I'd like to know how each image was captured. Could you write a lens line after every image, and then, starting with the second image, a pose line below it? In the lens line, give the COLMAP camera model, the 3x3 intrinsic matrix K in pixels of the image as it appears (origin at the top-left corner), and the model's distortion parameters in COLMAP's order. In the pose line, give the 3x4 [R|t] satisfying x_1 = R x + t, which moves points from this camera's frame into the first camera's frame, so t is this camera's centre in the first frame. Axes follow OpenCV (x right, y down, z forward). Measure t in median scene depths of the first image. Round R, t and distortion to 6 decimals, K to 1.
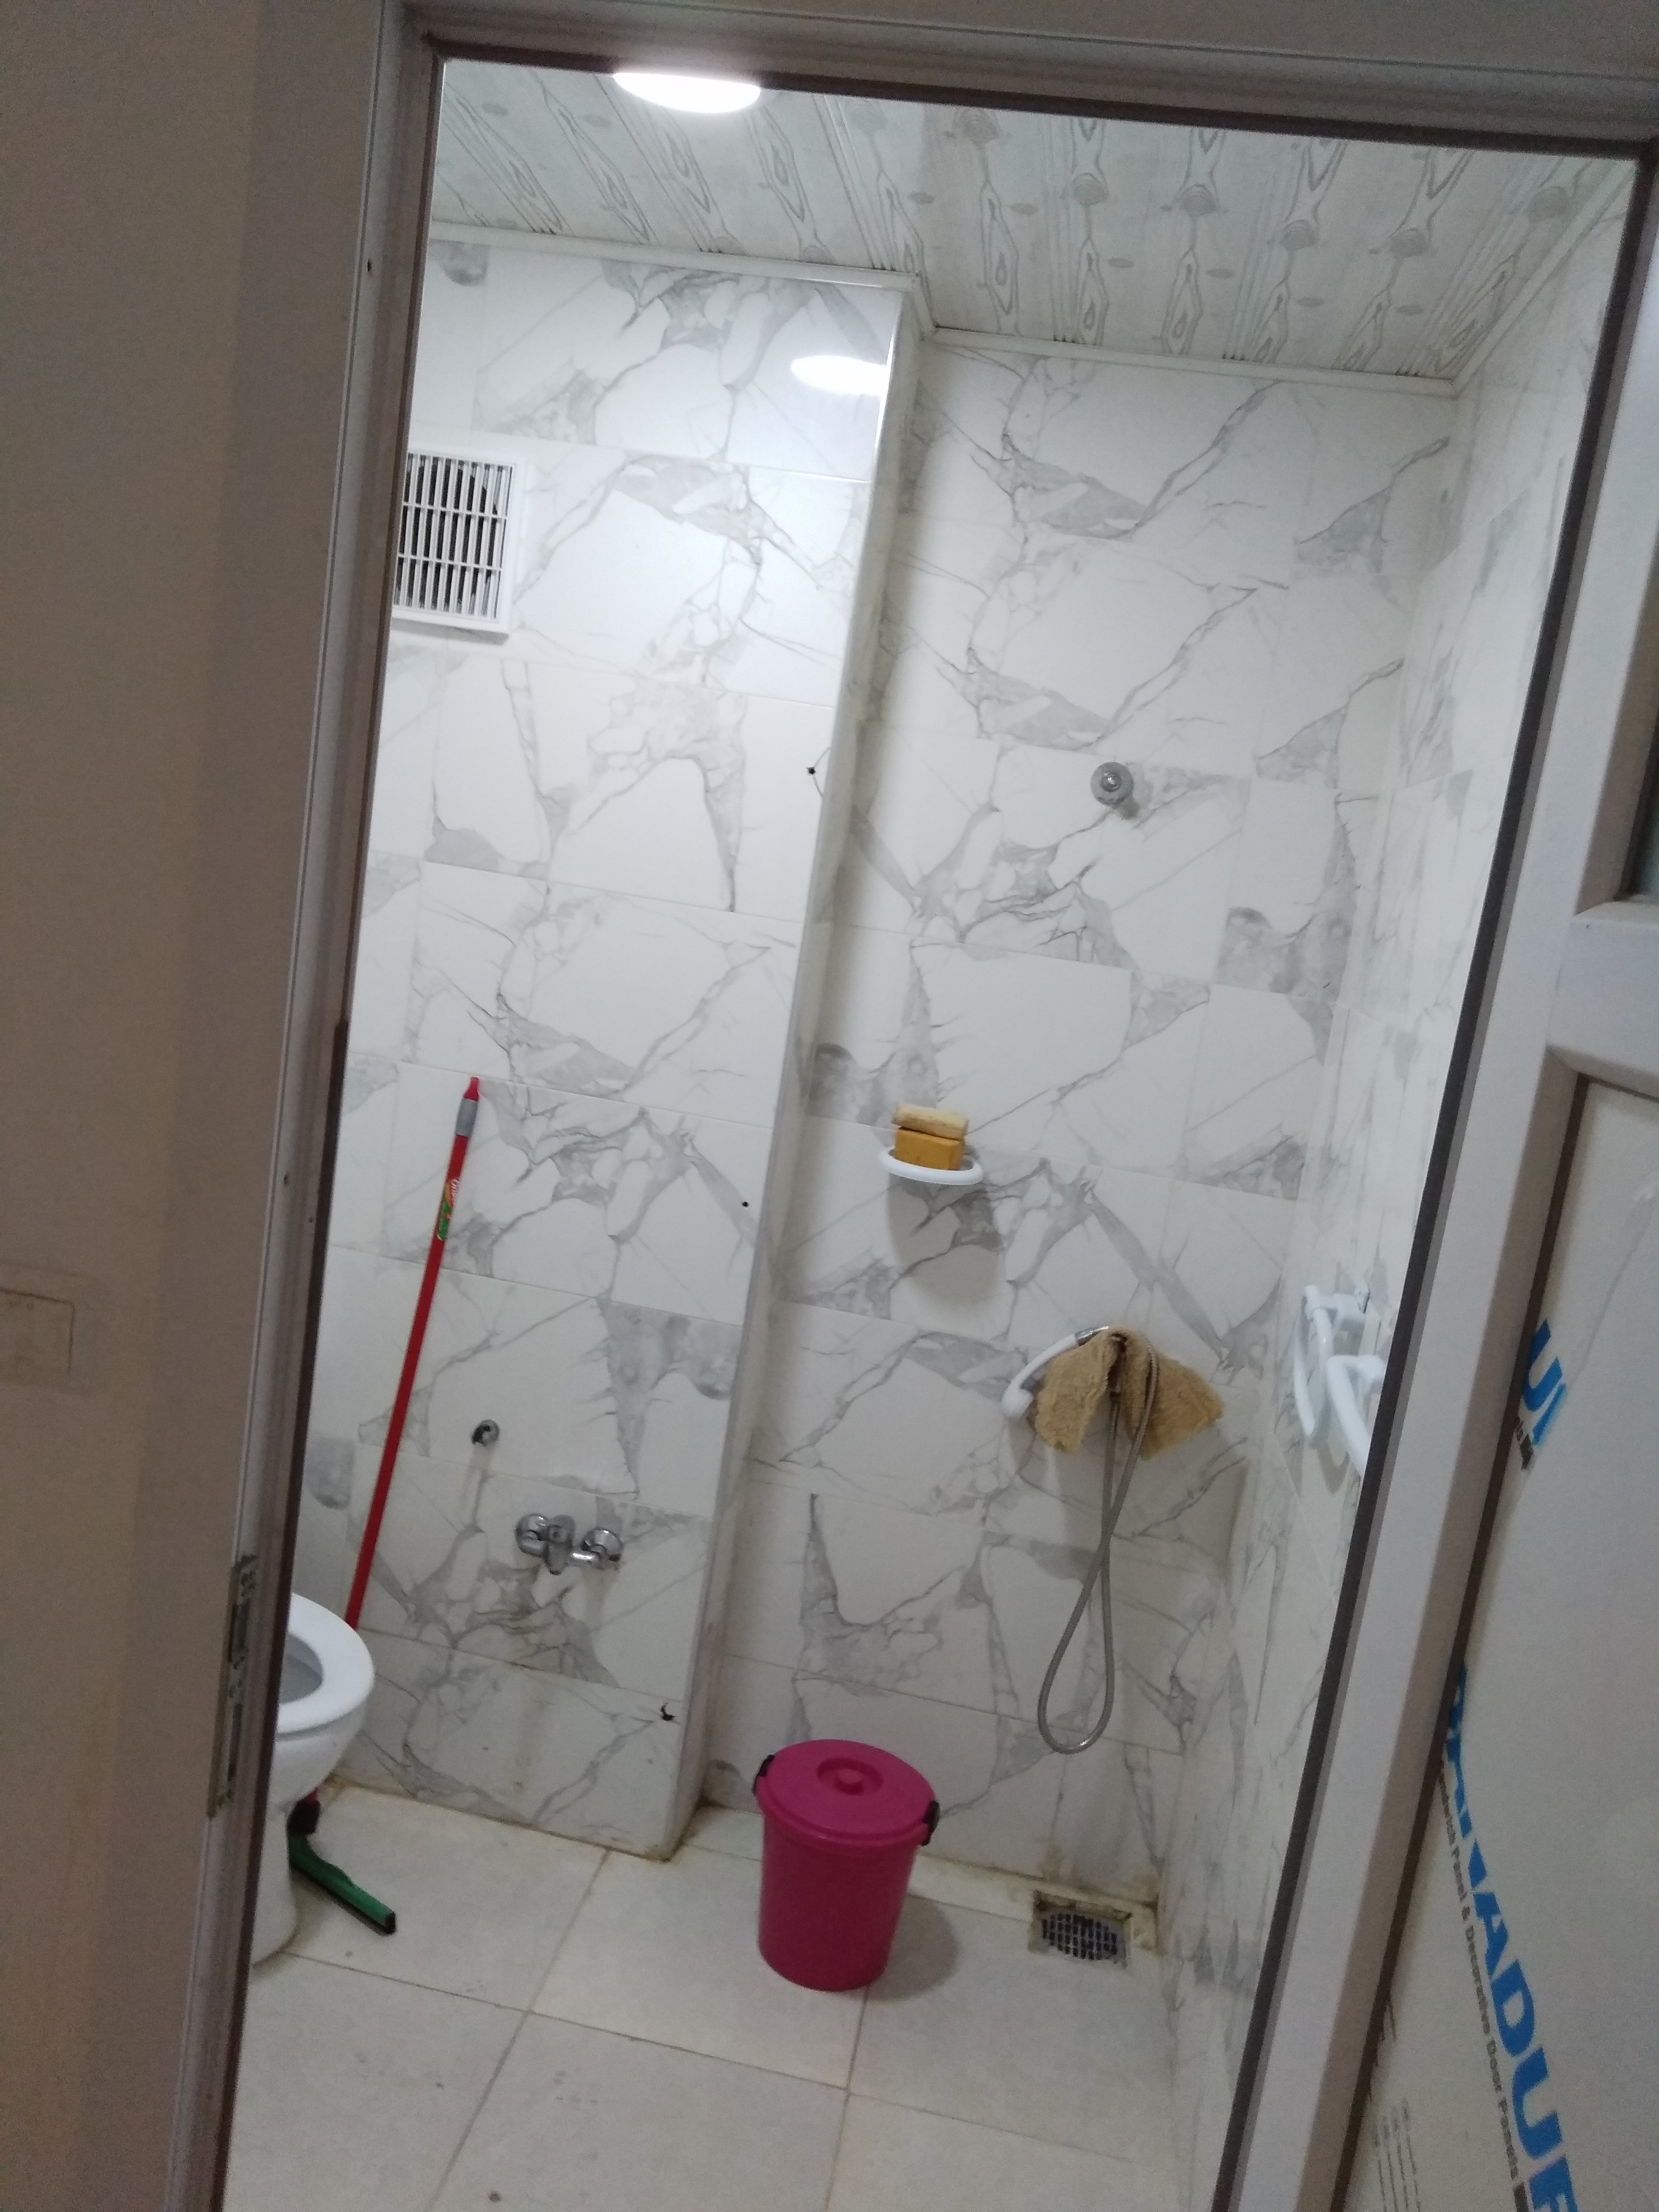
lens RADIAL K [[1707.0, 0, 829.5], [0, 1707.0, 1106.0], [0, 0, 1]] dist [0.041334, -0.073621]
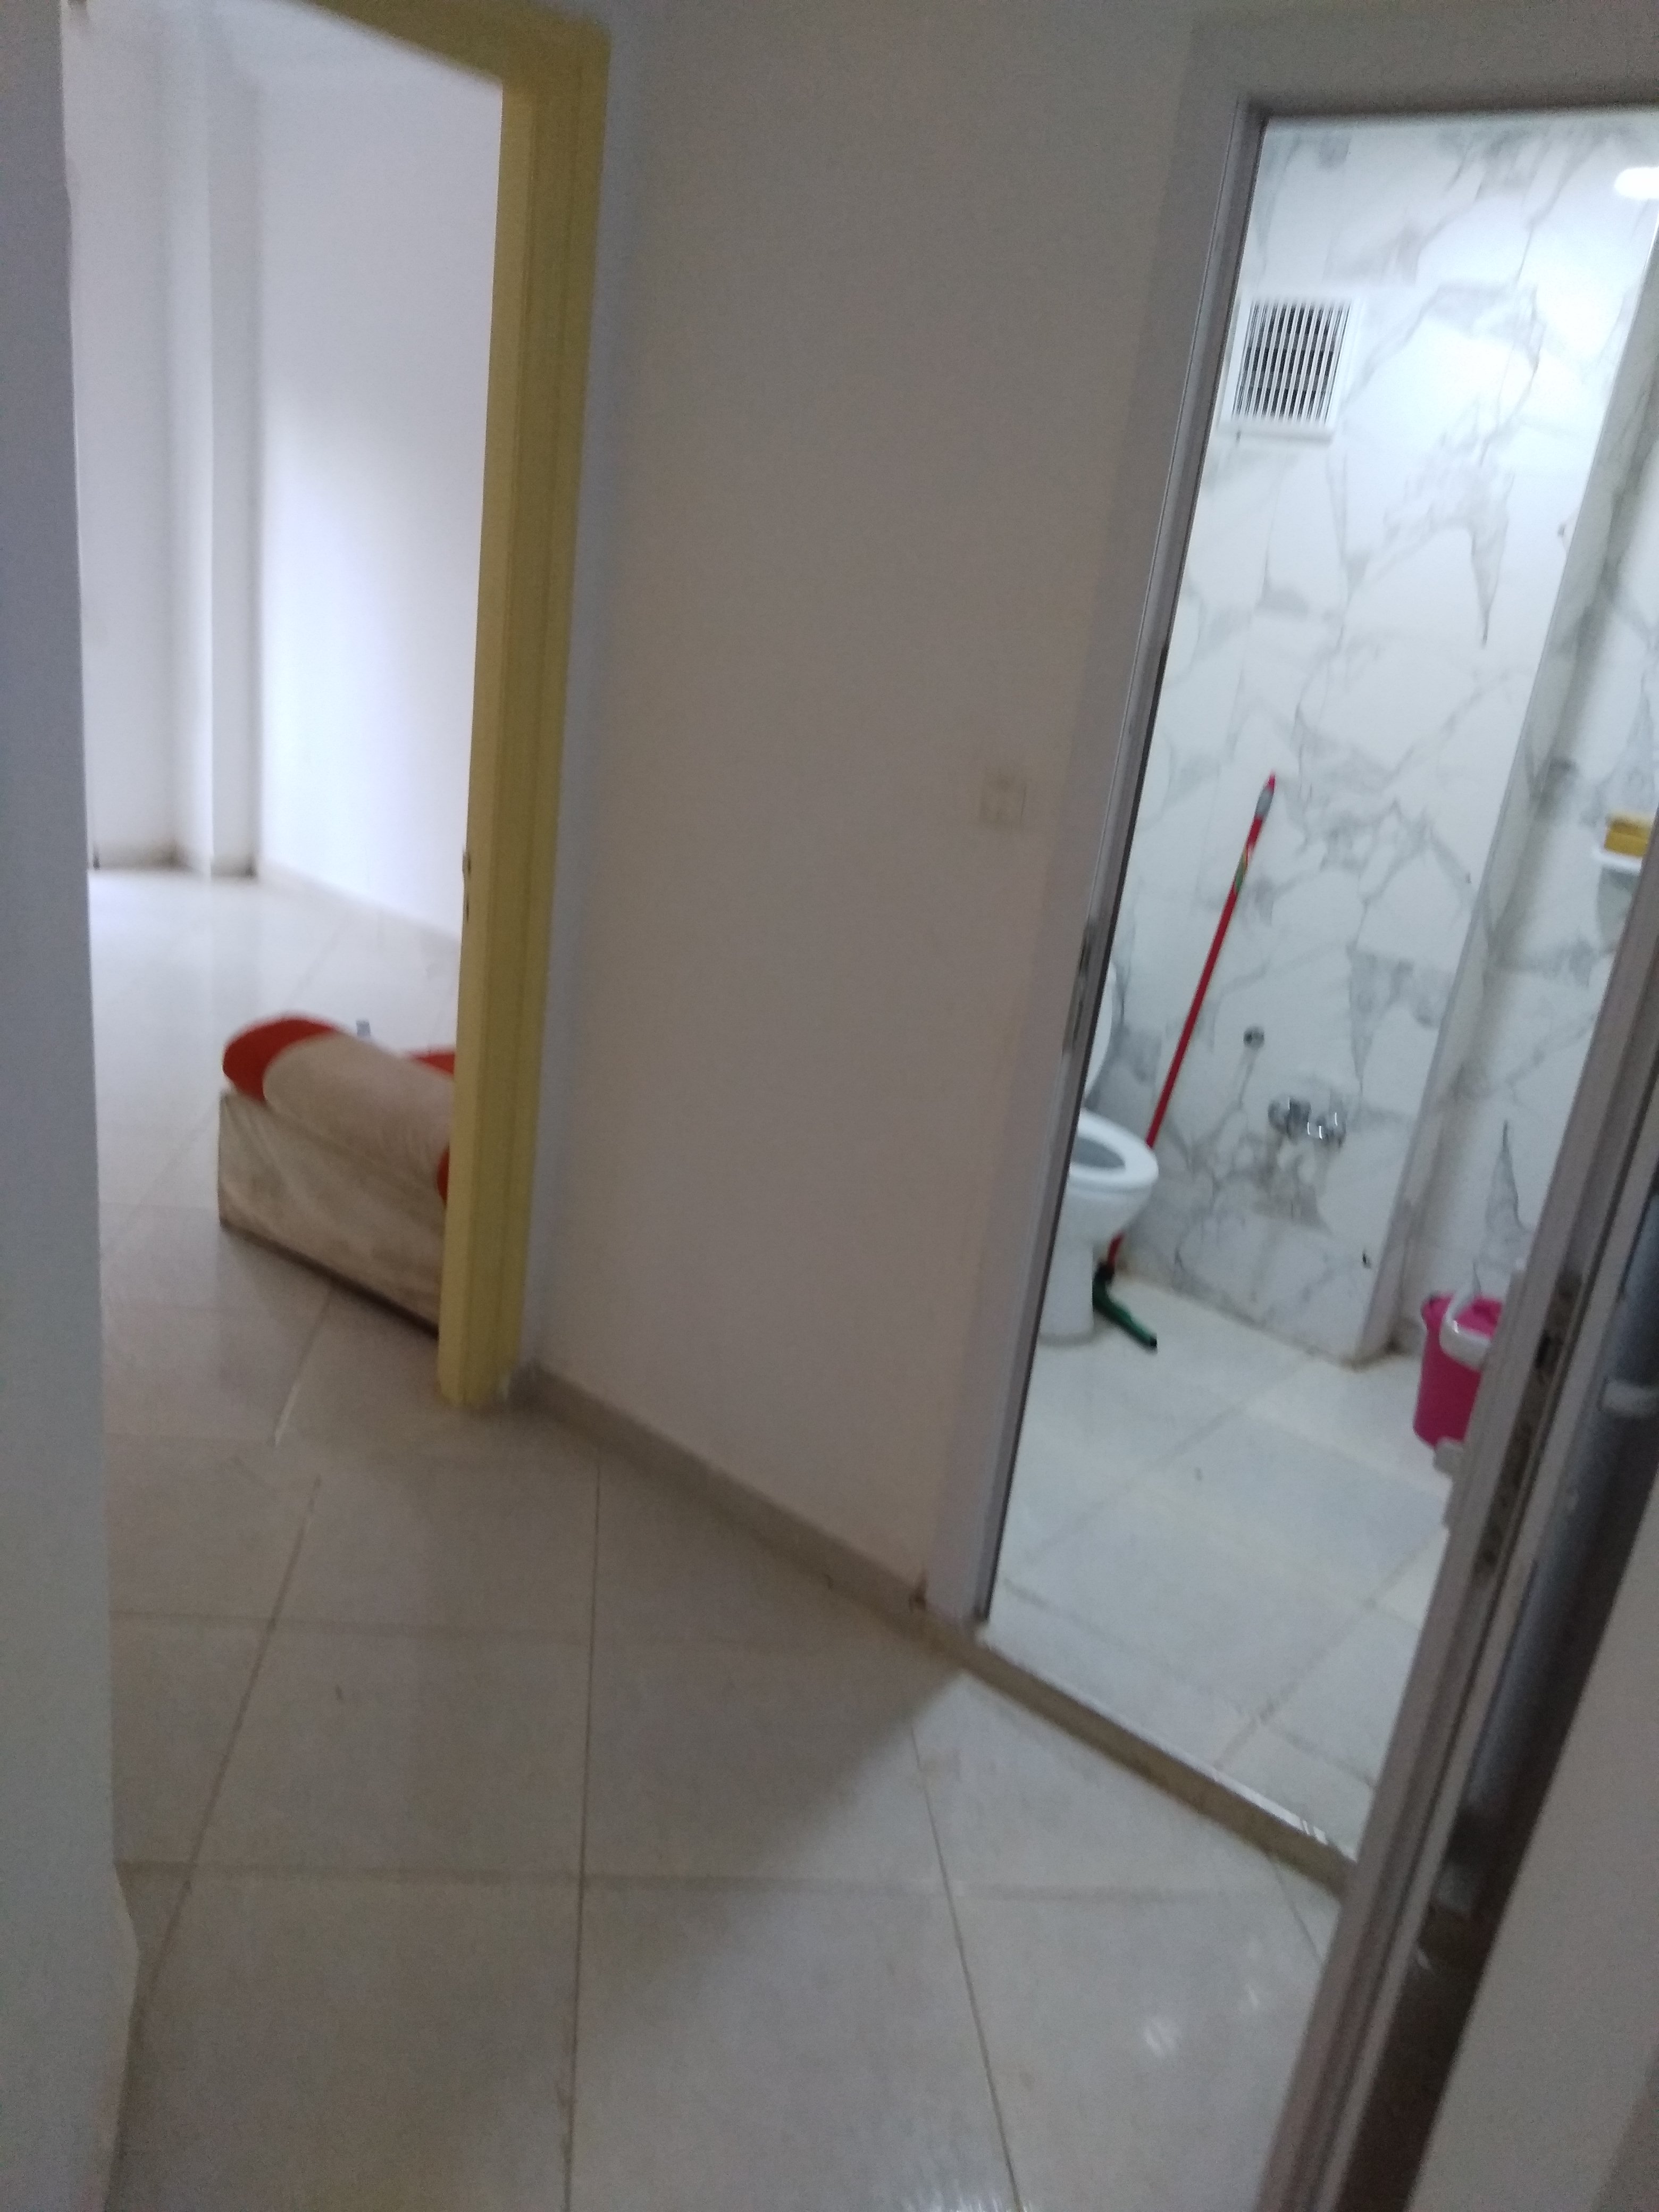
lens RADIAL K [[1663.1, 0, 844.5], [0, 1663.1, 1112.8], [0, 0, 1]] dist [0.036202, -0.000172]
pose [[0.881336, 0.127275, -0.455024, 0.133422], [-0.076163, 0.988711, 0.129031, 0.104622], [0.466310, -0.079064, 0.881081, -0.364358]]
